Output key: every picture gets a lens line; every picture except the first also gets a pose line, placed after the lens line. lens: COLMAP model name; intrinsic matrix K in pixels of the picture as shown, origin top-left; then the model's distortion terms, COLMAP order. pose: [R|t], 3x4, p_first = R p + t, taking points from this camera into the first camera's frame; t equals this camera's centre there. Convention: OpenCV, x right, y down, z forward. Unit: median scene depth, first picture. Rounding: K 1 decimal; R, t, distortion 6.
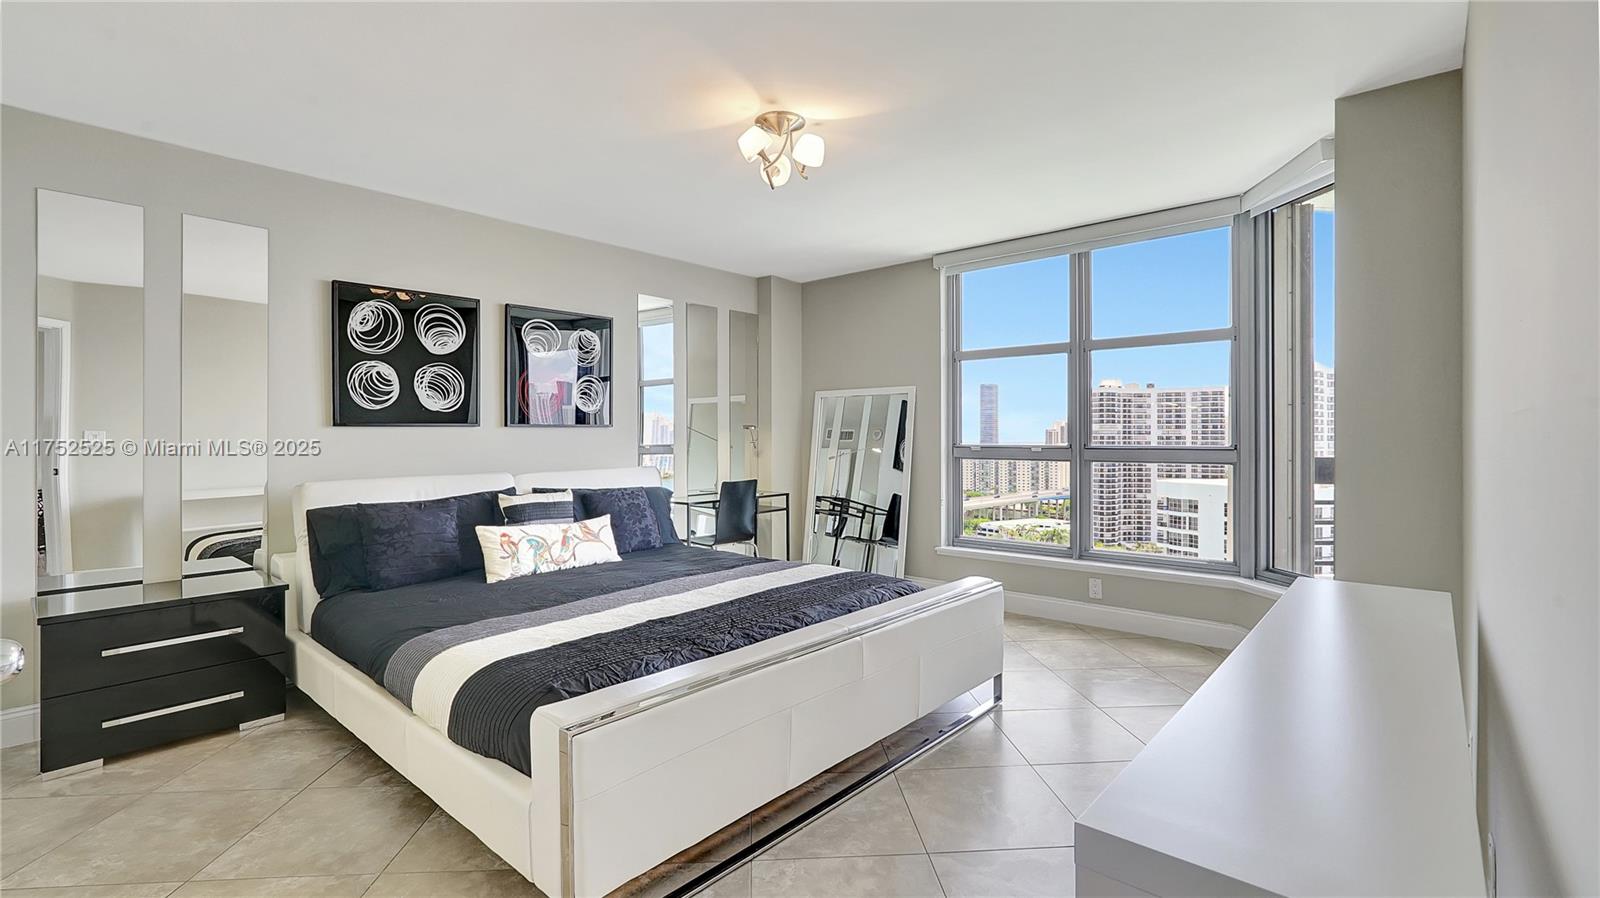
lens RADIAL K [[711.5, 0, 800.0], [0, 711.5, 438.0], [0, 0, 1]] dist [-0.013991, 0.004023]
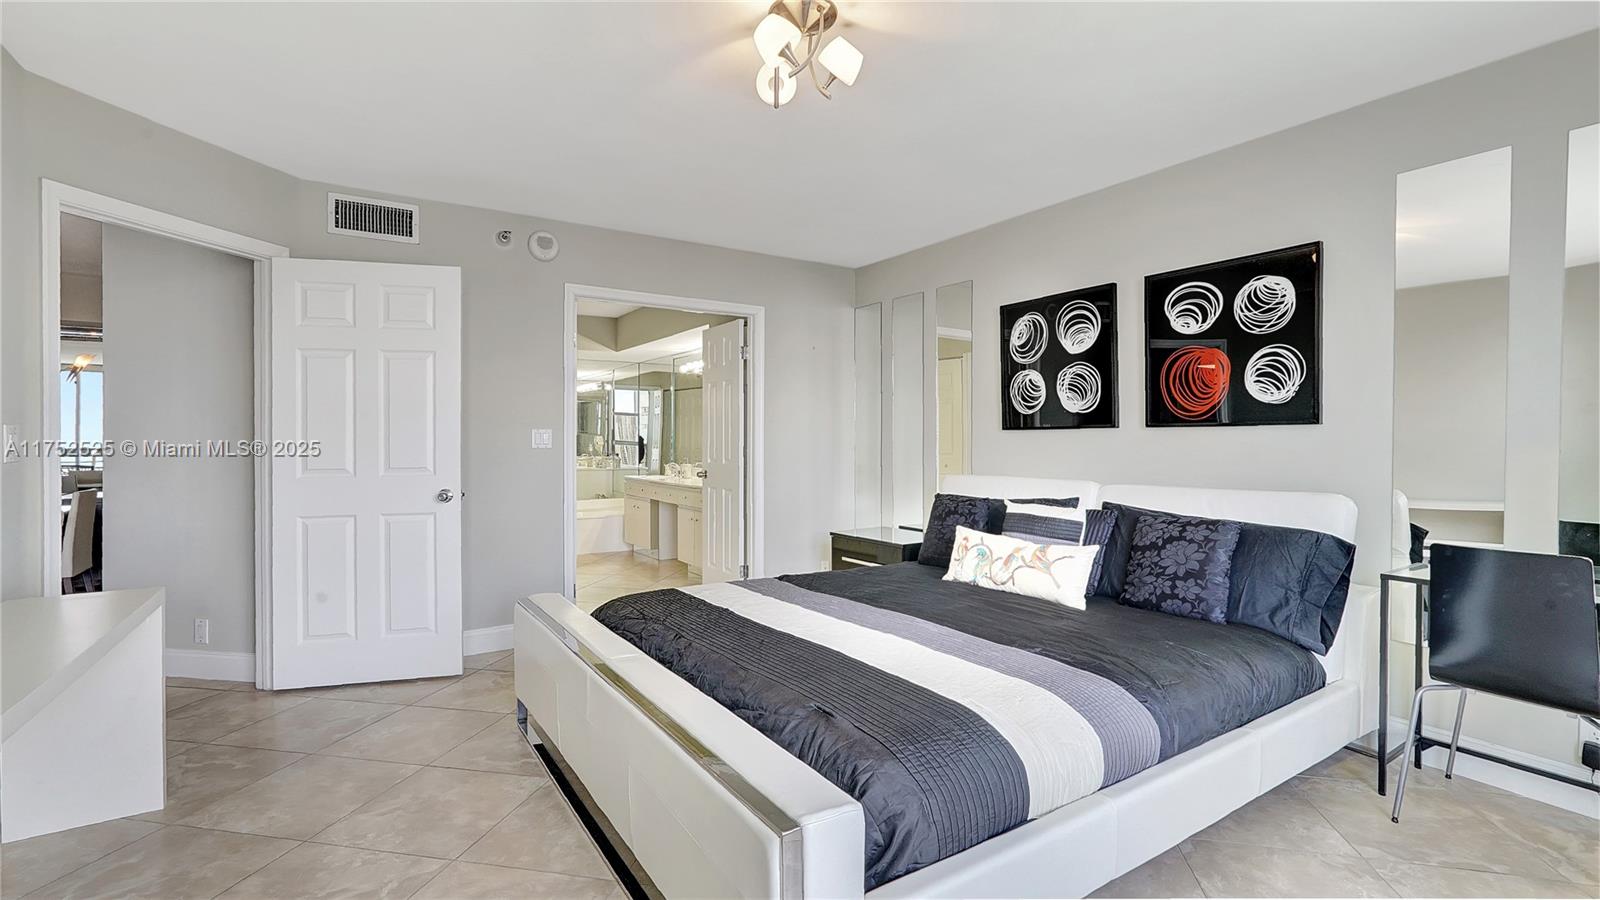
lens RADIAL K [[711.5, 0, 797.7], [0, 711.5, 447.6], [0, 0, 1]] dist [-0.013991, 0.004023]
pose [[-0.265999, 0.009326, -0.963928, 0.542276], [-0.006165, 0.999916, 0.011376, 0.000727], [0.963954, 0.008969, -0.265919, 0.937380]]
